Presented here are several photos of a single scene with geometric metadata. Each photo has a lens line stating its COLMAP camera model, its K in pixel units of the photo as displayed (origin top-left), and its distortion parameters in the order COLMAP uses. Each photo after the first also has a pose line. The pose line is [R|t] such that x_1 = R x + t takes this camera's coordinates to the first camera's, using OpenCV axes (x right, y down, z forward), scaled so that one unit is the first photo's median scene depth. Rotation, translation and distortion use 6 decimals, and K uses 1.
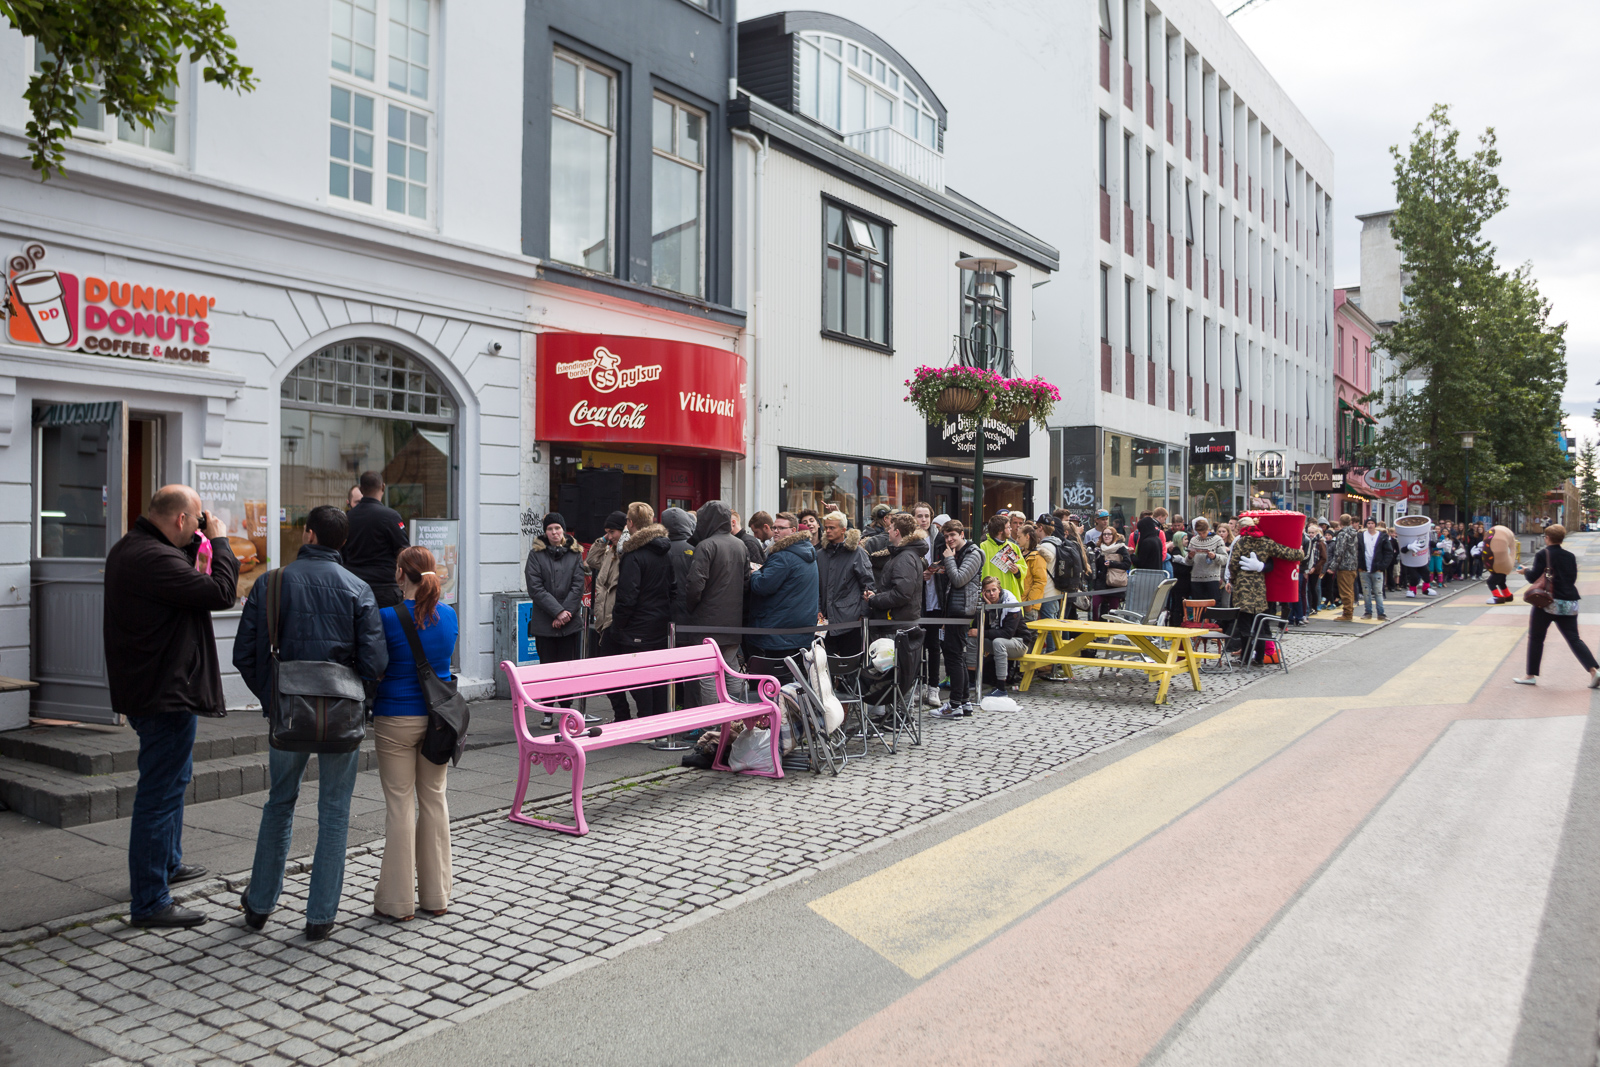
lens RADIAL K [[1323.8, 0, 758.4], [0, 1323.8, 531.6], [0, 0, 1]] dist [-0.054722, -0.000521]
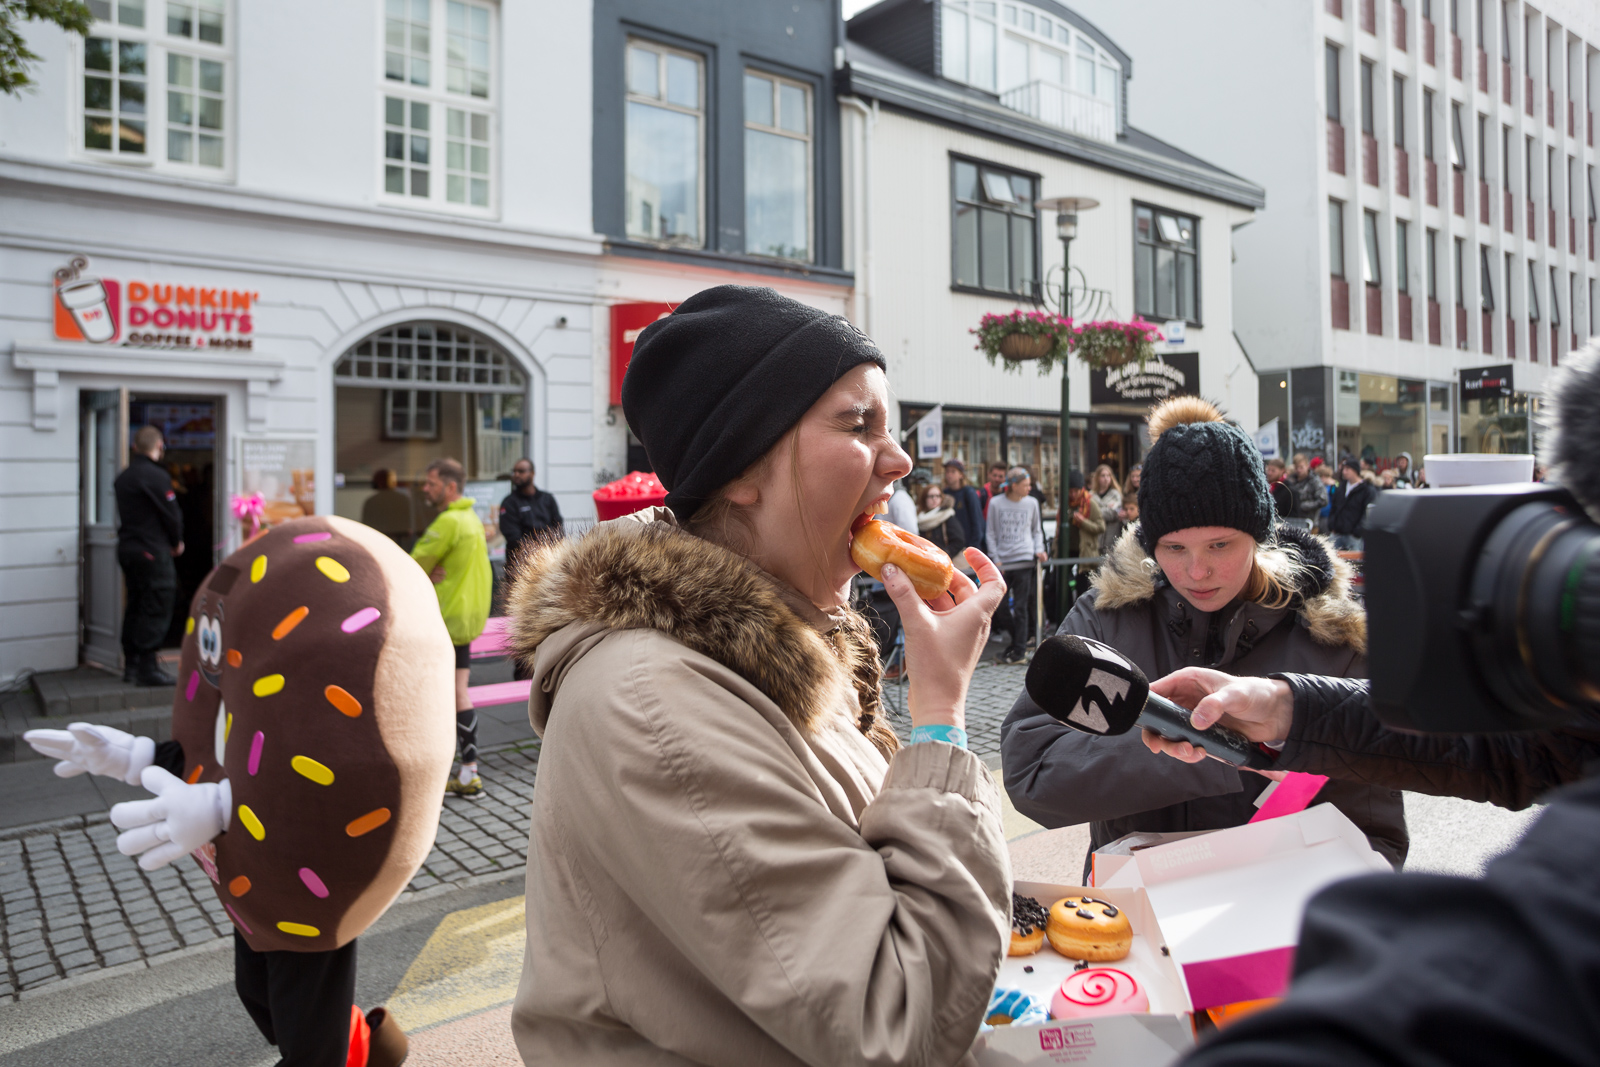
lens RADIAL K [[1106.8, 0, 797.8], [0, 1106.8, 483.2], [0, 0, 1]] dist [-0.056480, 0.058566]
pose [[0.946009, -0.017604, -0.323662, 0.268780], [0.019077, 0.999817, 0.001377, -0.003647], [0.323579, -0.007477, 0.946172, 0.198255]]
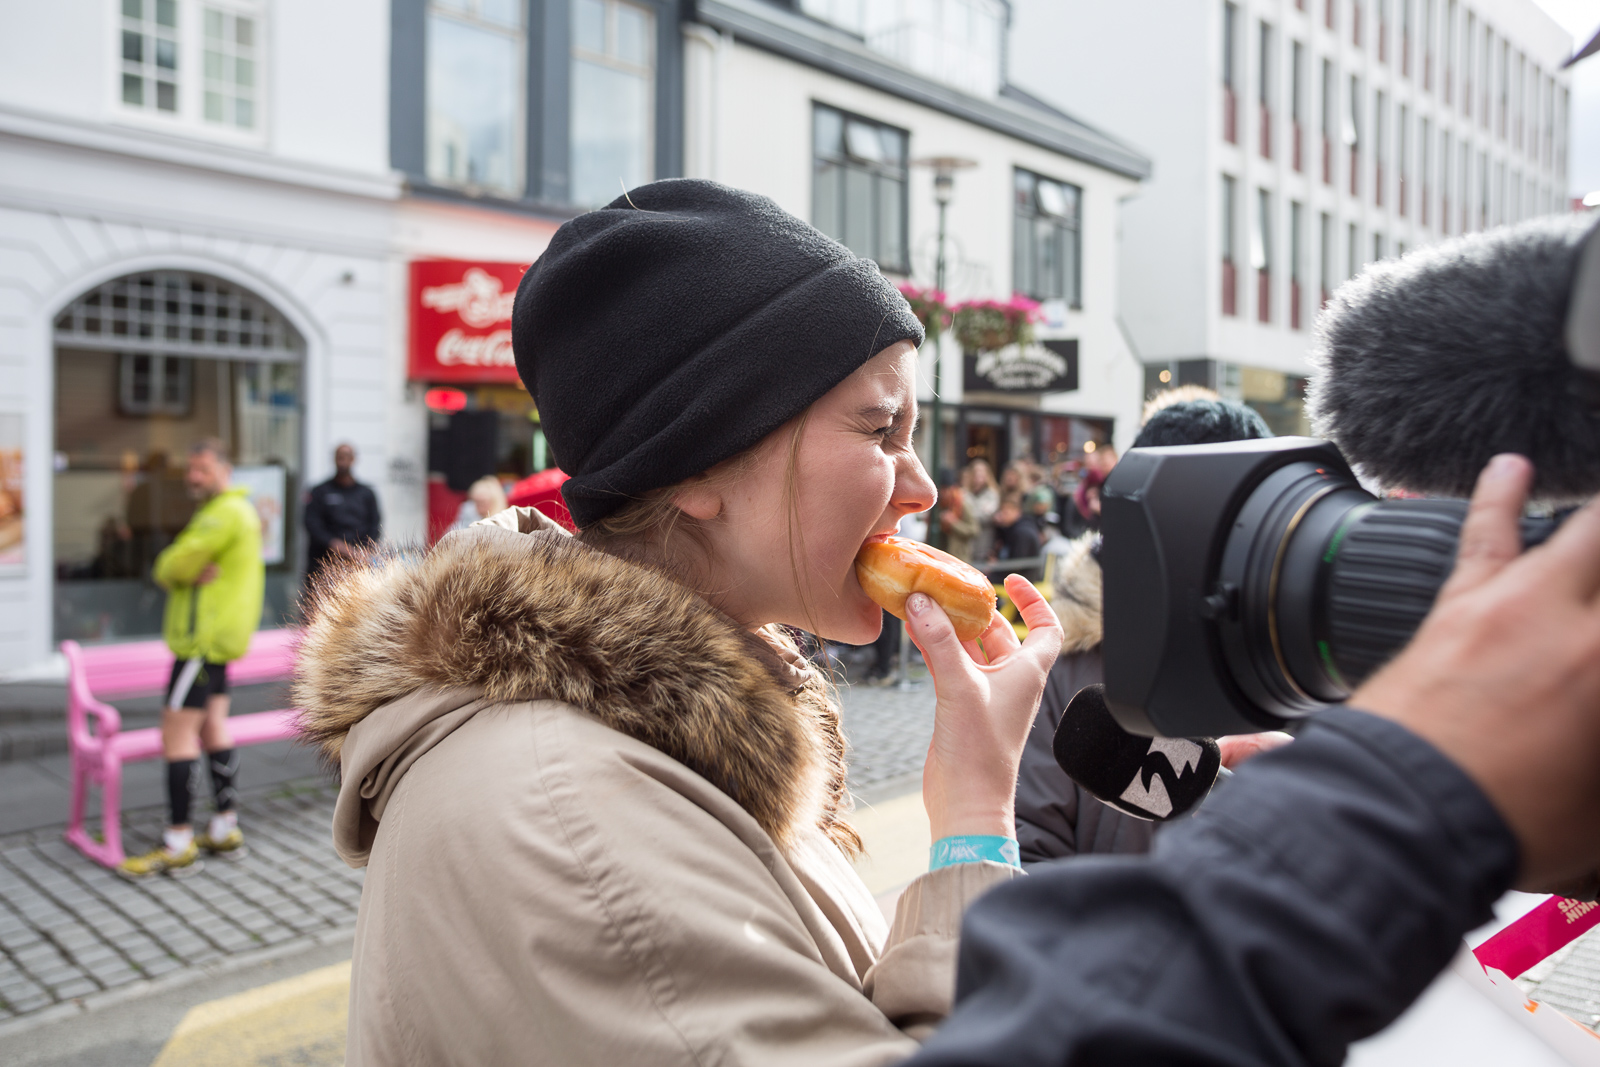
lens RADIAL K [[1253.7, 0, 791.0], [0, 1253.7, 501.9], [0, 0, 1]] dist [-0.045326, 0.077686]
pose [[0.981244, 0.002602, -0.192753, 0.255798], [0.001835, 0.999738, 0.022837, -0.003939], [0.192762, -0.022763, 0.980982, 0.213344]]
